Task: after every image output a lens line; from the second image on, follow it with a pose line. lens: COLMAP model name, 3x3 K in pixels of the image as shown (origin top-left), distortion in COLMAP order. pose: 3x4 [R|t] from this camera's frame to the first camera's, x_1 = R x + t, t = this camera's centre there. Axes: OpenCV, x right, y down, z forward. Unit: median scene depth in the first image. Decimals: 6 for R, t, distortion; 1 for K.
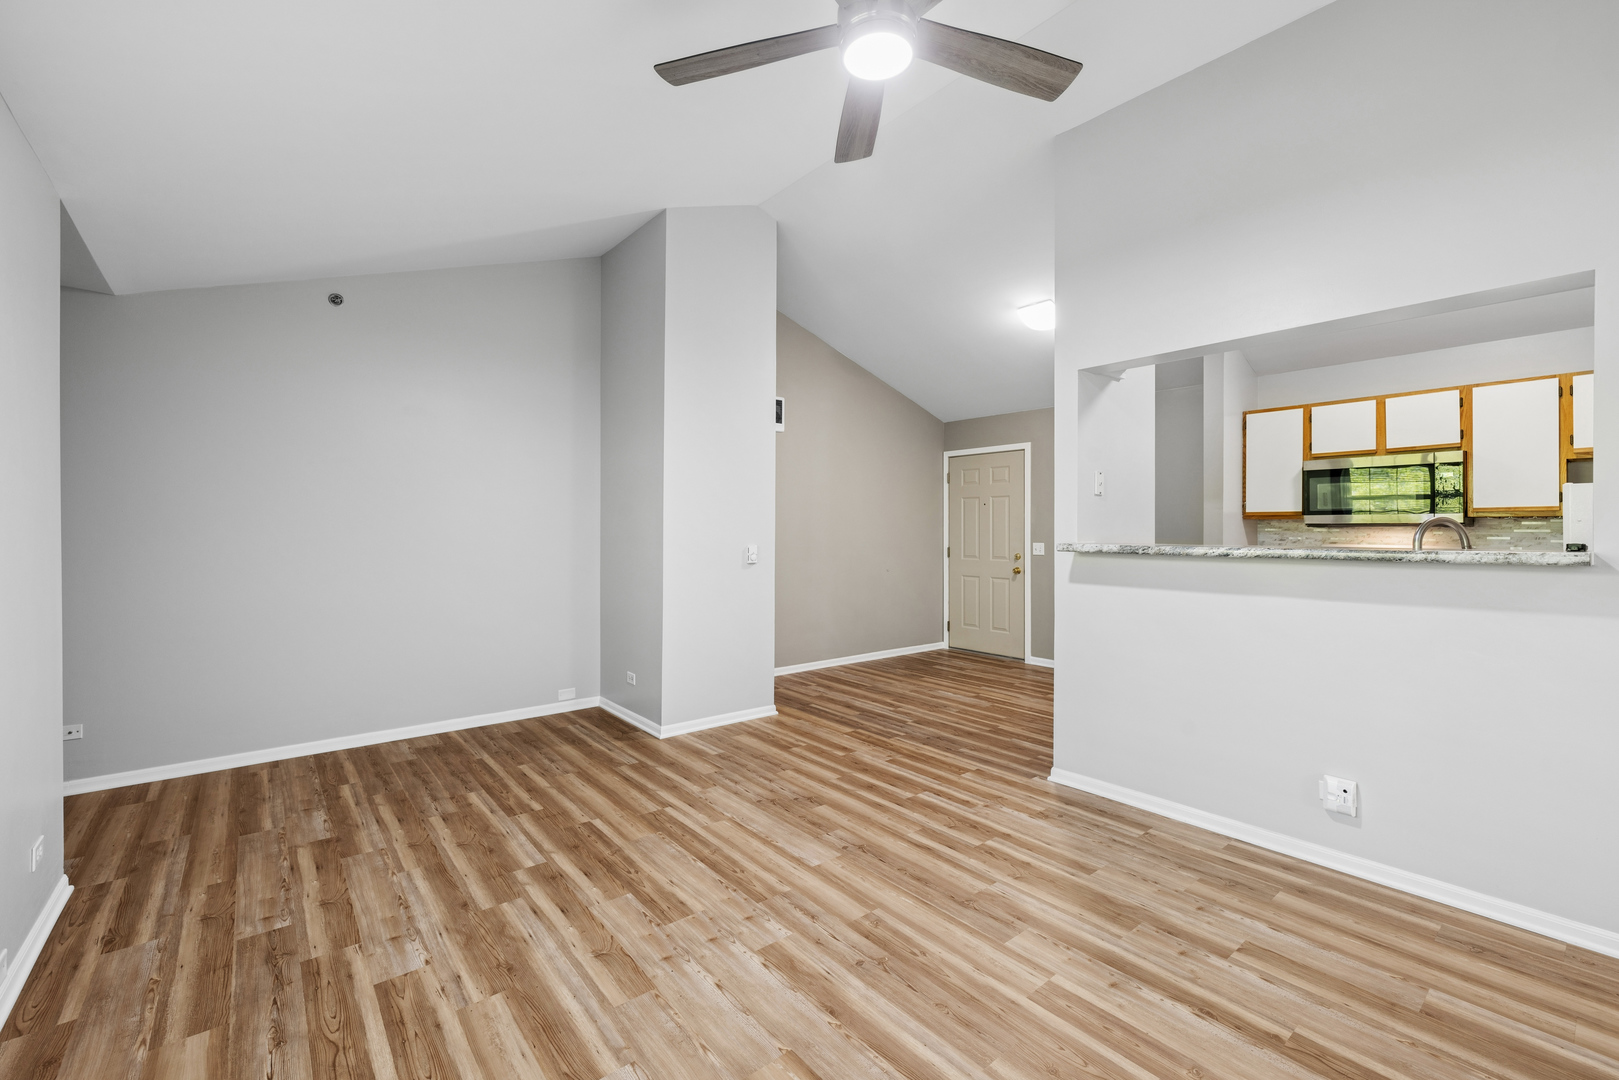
lens RADIAL K [[679.3, 0, 809.8], [0, 679.3, 529.1], [0, 0, 1]] dist [0.001973, 0.000227]
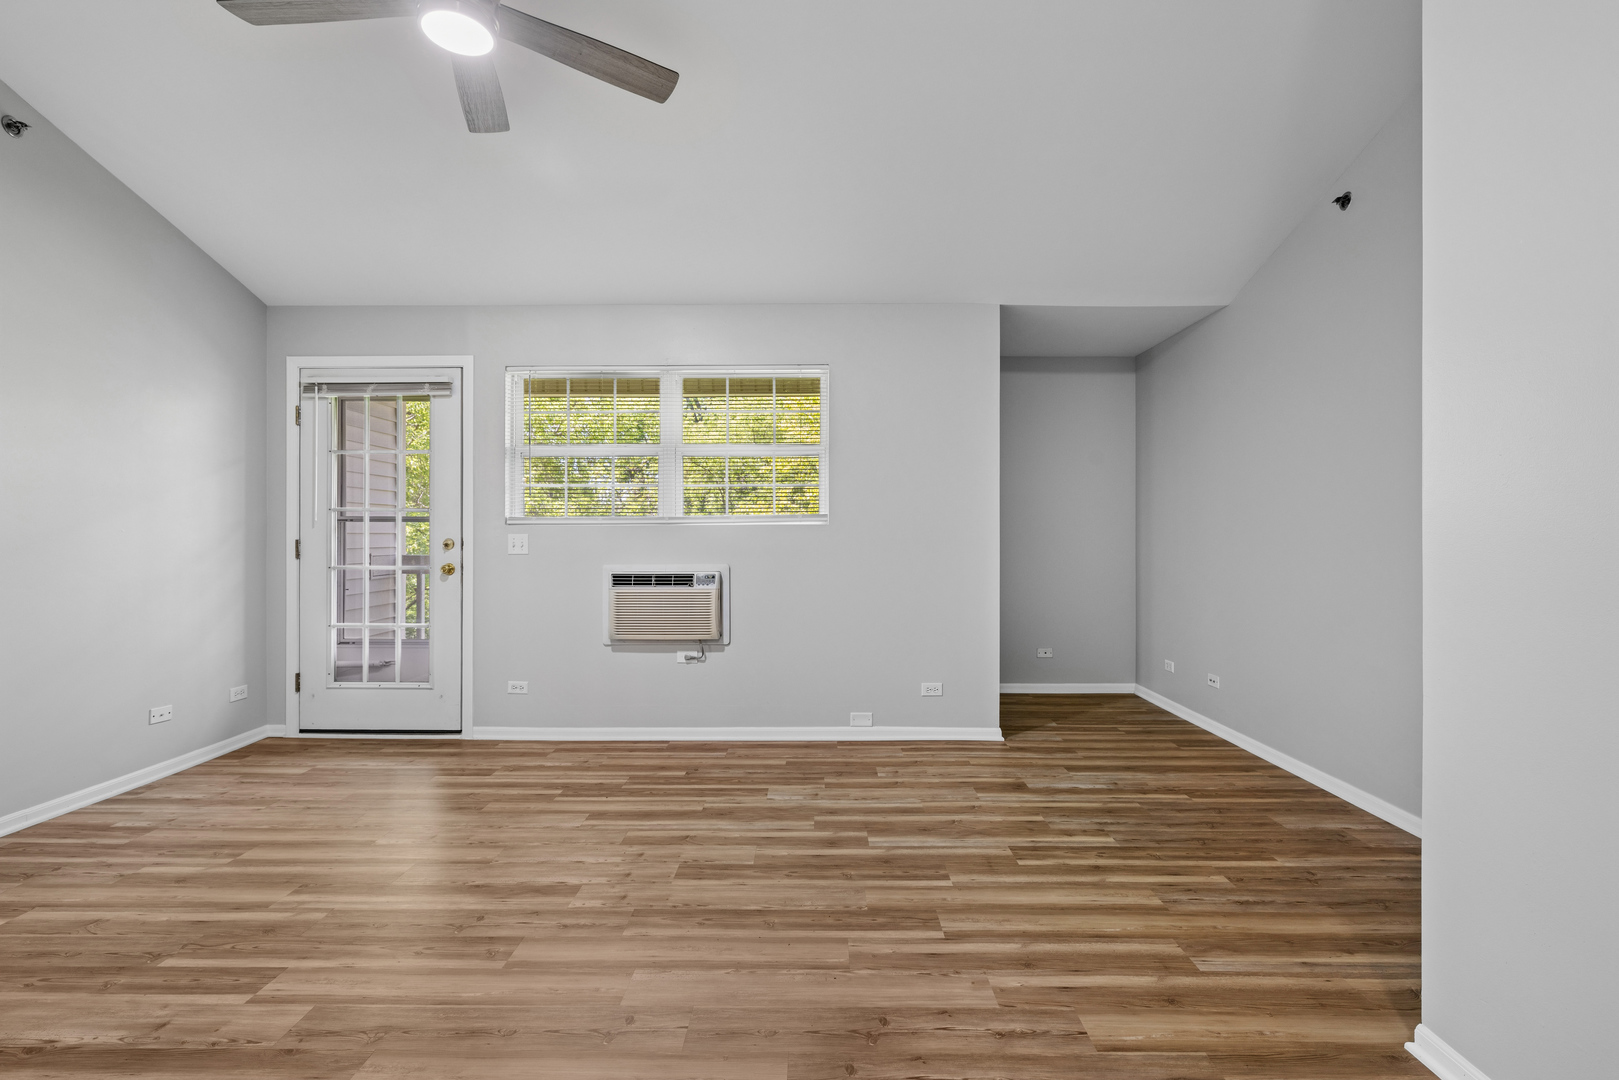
lens RADIAL K [[733.3, 0, 809.5], [0, 733.3, 540.0], [0, 0, 1]] dist [-0.001244, 0.000954]
pose [[-0.643077, 0.002220, -0.765799, 0.361248], [-0.001845, 0.999988, 0.004448, 0.043216], [0.765800, 0.004273, -0.643065, 1.264841]]
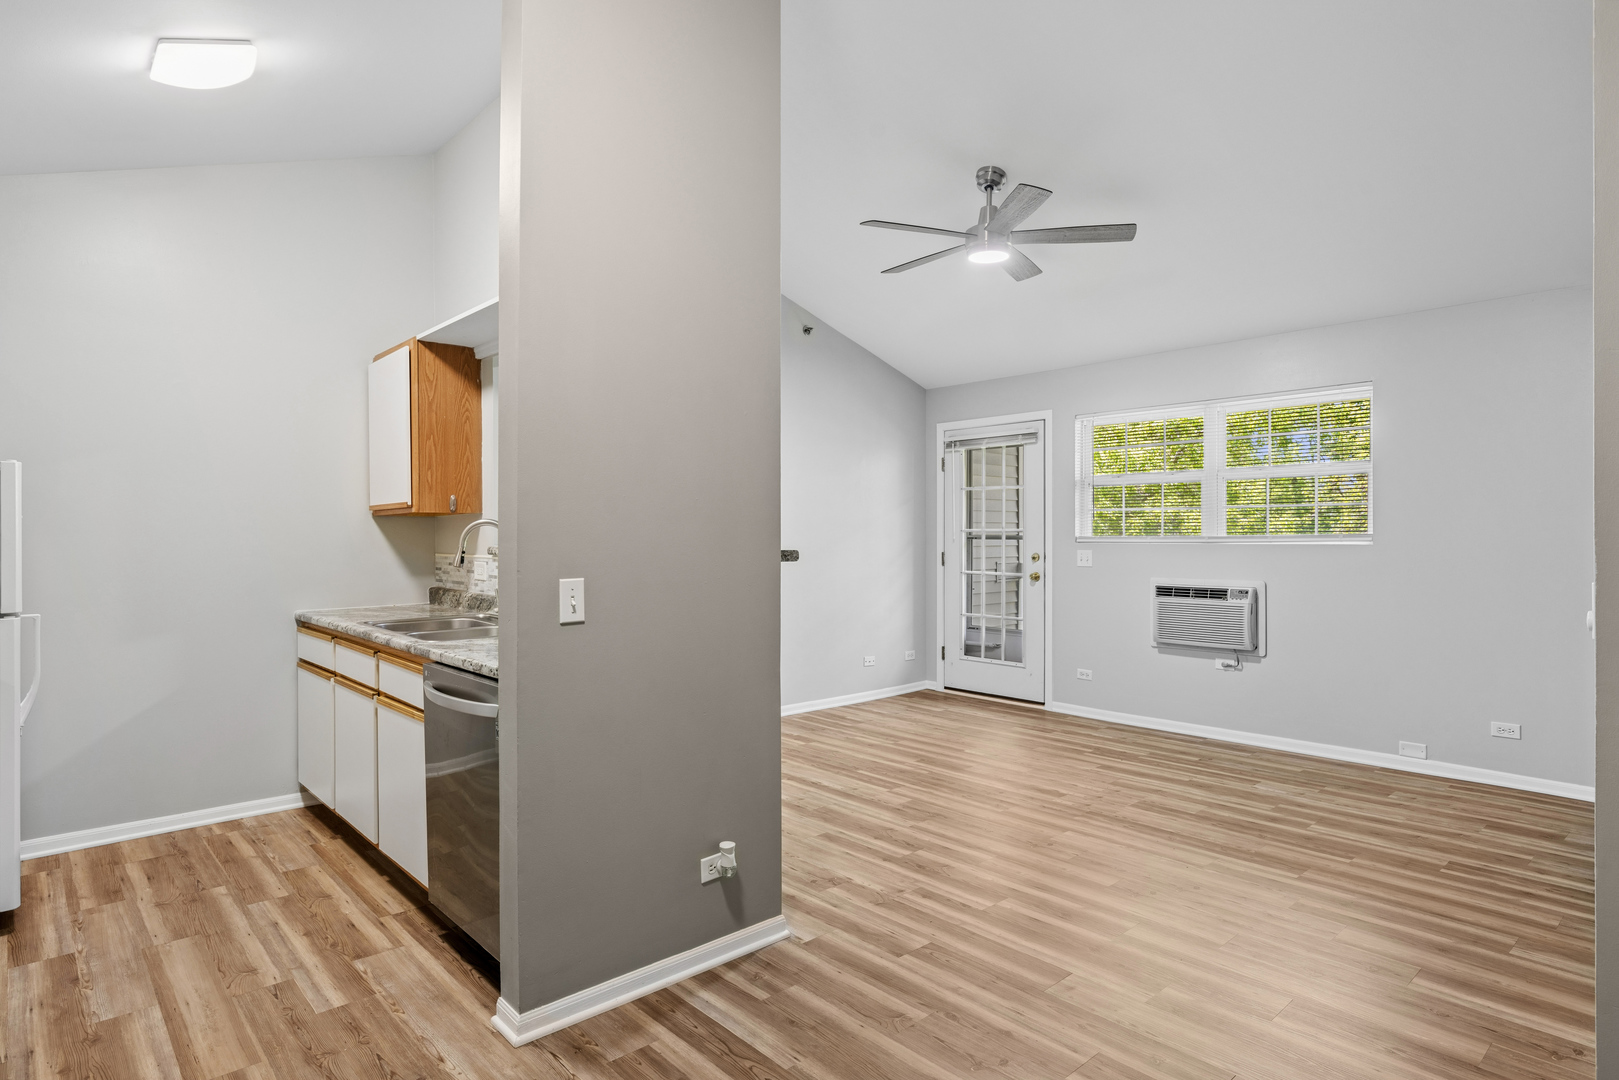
lens RADIAL K [[883.9, 0, 803.2], [0, 883.9, 538.1], [0, 0, 1]] dist [0.002892, 0.001048]
pose [[-0.999038, 0.000941, -0.043839, 0.396782], [0.000672, 0.999981, 0.006149, 0.002409], [0.043844, 0.006113, -0.999020, 1.910709]]
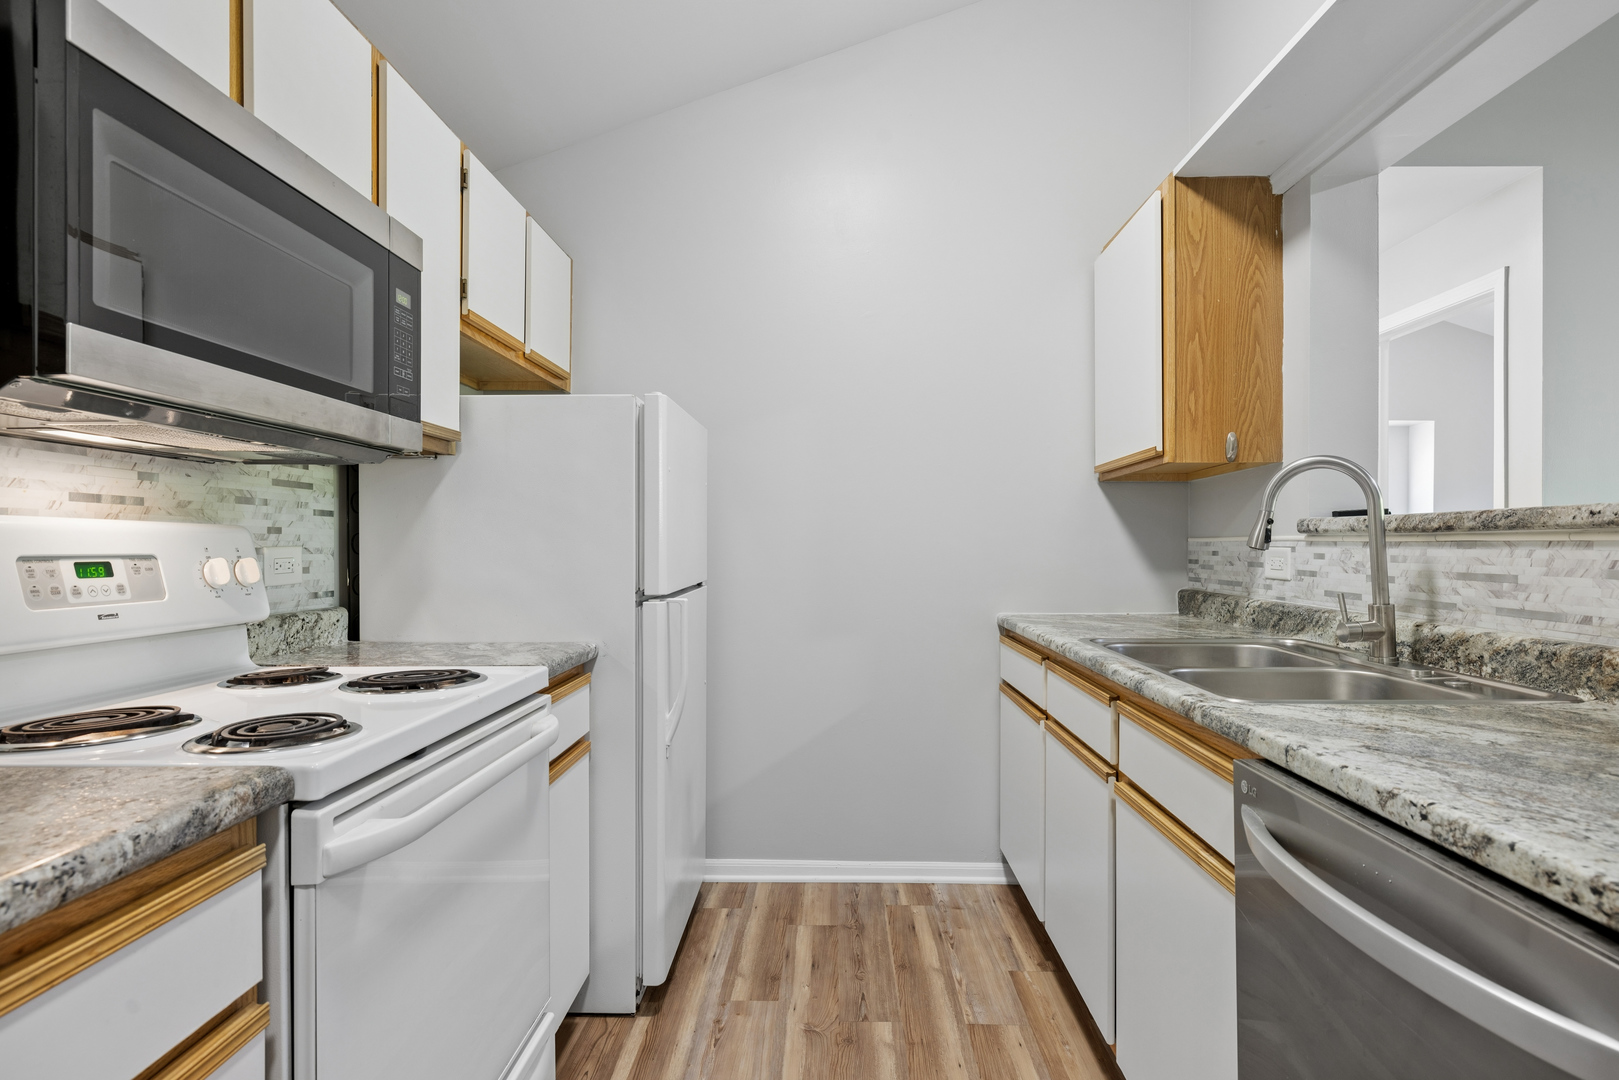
lens RADIAL K [[861.8, 0, 809.5], [0, 861.8, 540.0], [0, 0, 1]] dist [-0.002105, 0.002180]
pose [[-0.754258, -0.000930, 0.656577, 0.626635], [-0.004075, 0.999986, -0.003266, 0.041360], [-0.656565, -0.005139, -0.754252, 1.419234]]
